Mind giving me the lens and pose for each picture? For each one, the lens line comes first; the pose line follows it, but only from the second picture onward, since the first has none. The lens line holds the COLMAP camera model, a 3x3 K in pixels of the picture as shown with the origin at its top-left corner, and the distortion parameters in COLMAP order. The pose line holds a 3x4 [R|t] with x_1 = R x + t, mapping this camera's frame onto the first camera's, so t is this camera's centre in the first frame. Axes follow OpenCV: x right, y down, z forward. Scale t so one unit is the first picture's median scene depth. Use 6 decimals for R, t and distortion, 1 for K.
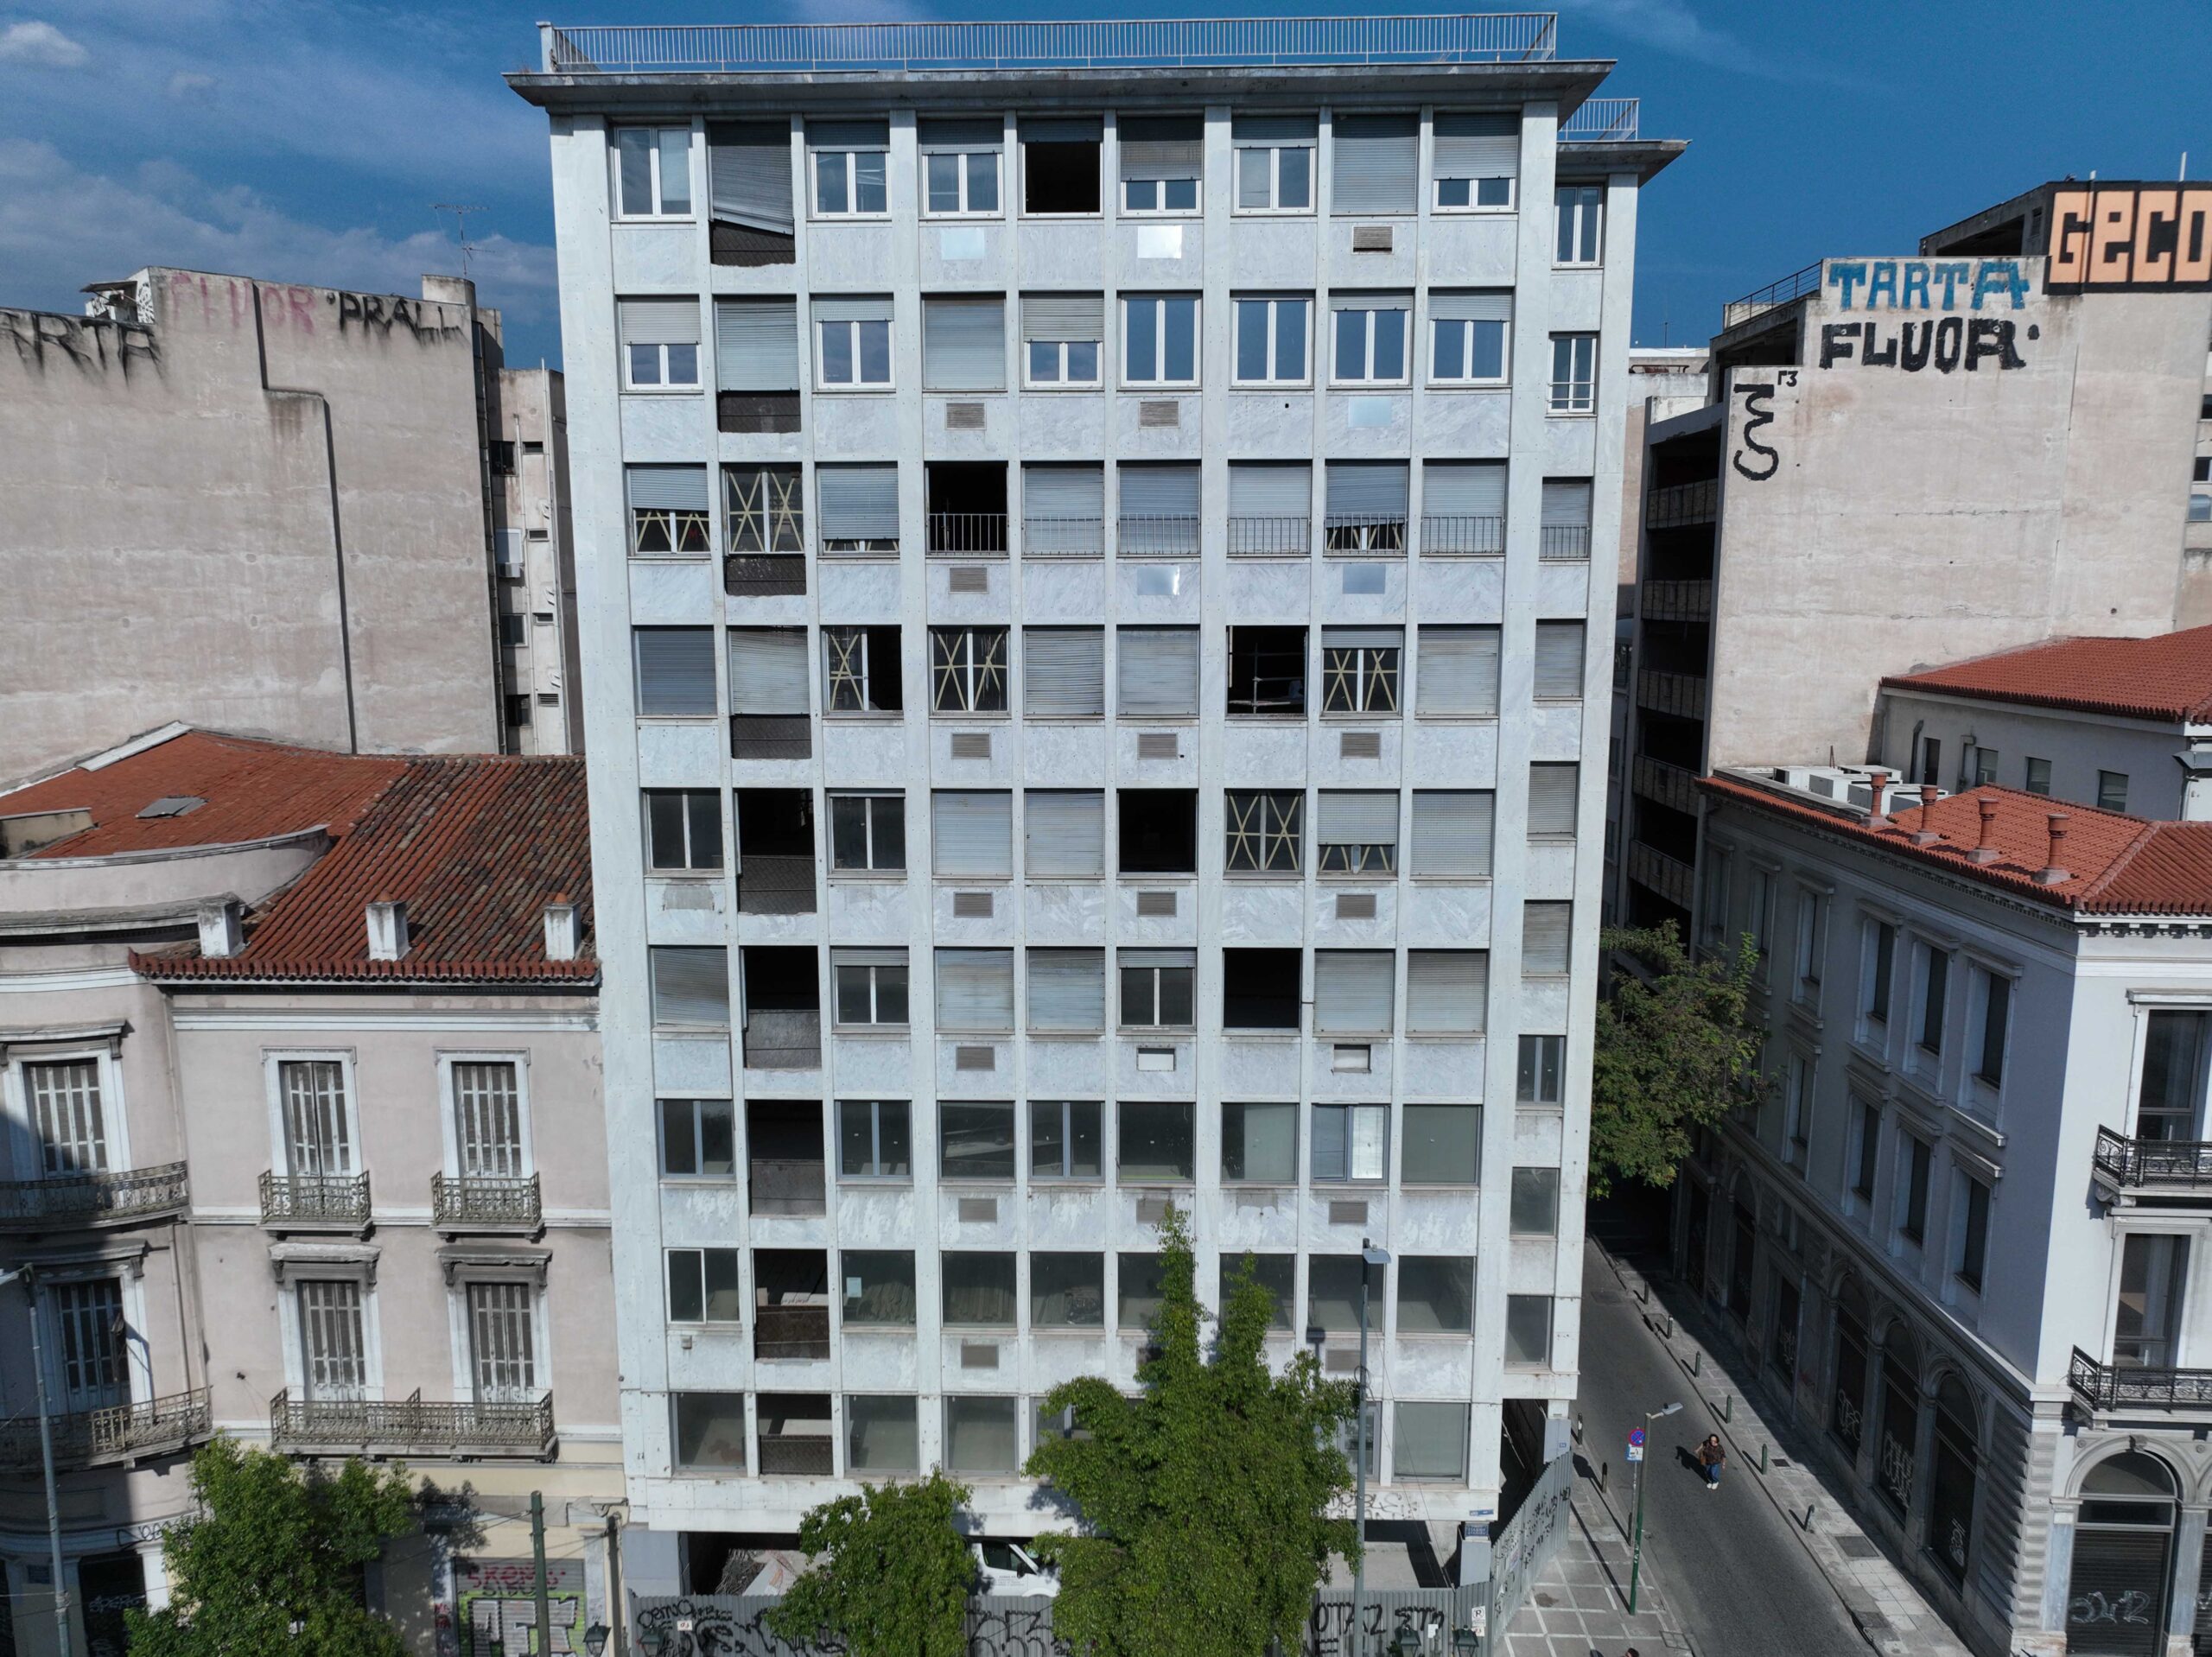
lens RADIAL K [[1532.9, 0, 1106.5], [0, 1532.9, 830.1], [0, 0, 1]] dist [-0.005146, 0.021565]
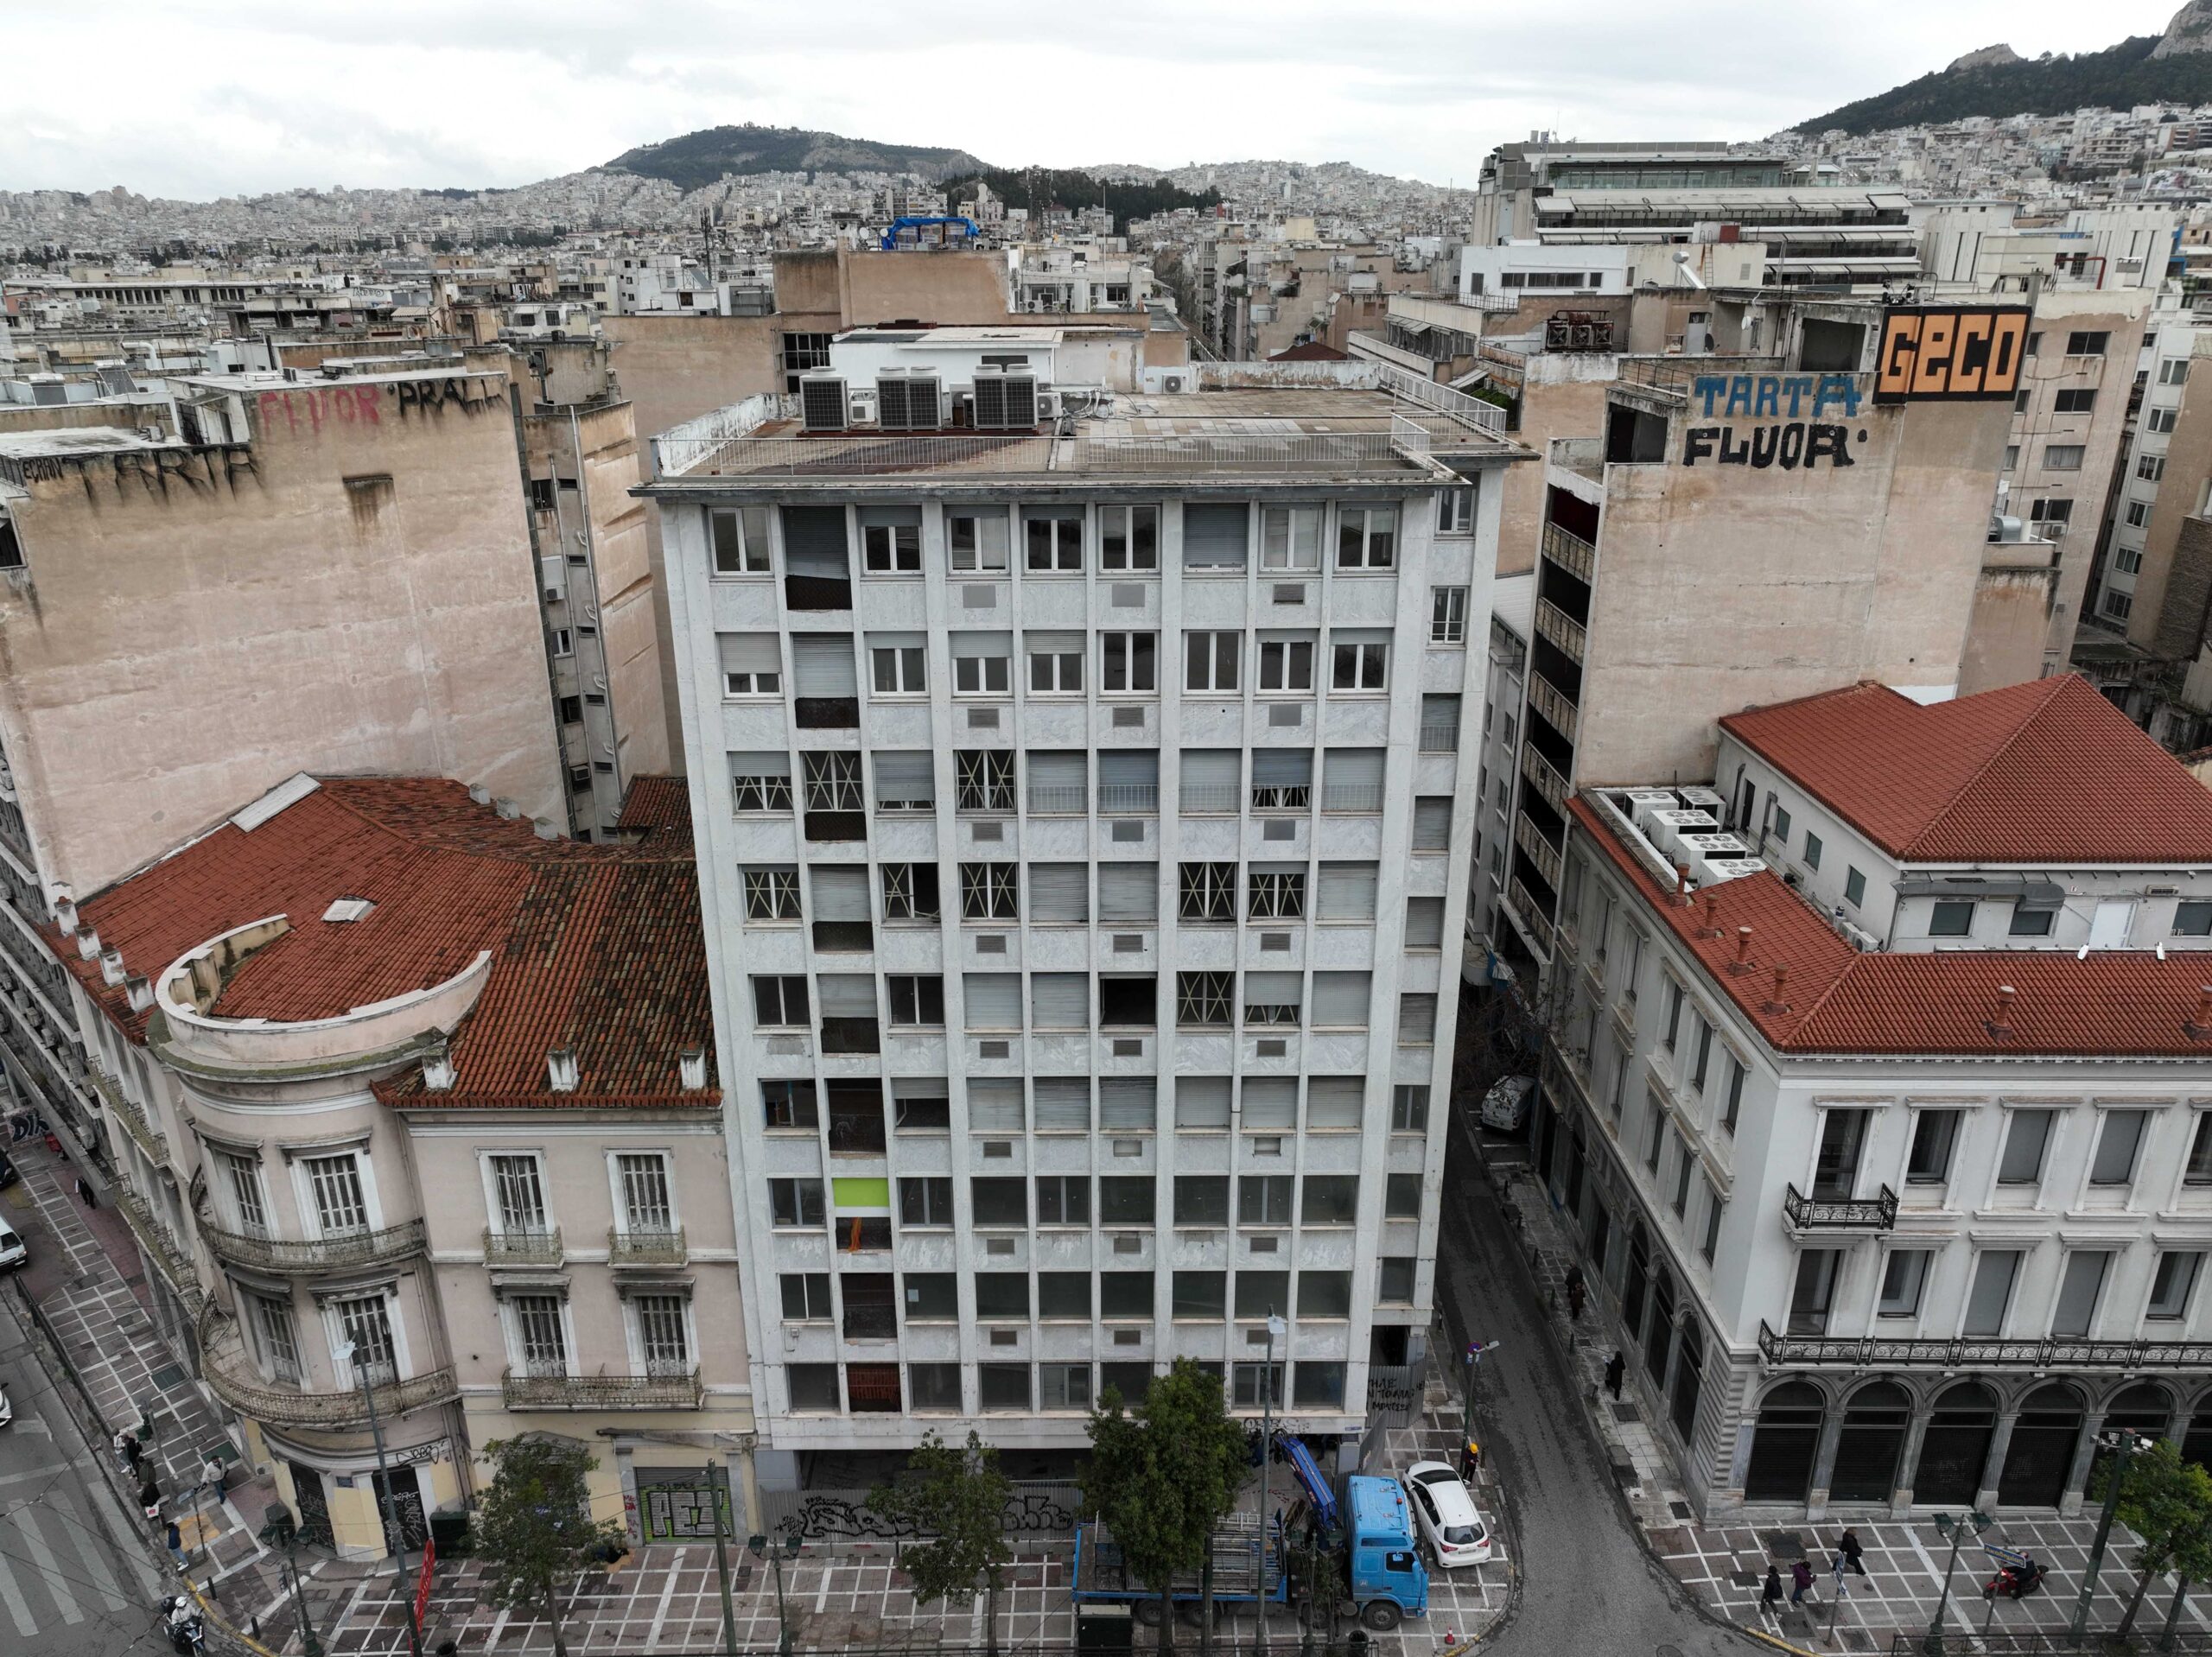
lens RADIAL K [[1532.9, 0, 1108.6], [0, 1532.9, 828.7], [0, 0, 1]] dist [-0.005146, 0.021565]
pose [[0.999548, -0.012215, 0.027485, -0.019227], [0.006538, 0.980204, 0.197885, -0.401199], [-0.029358, -0.197615, 0.979840, -0.301089]]
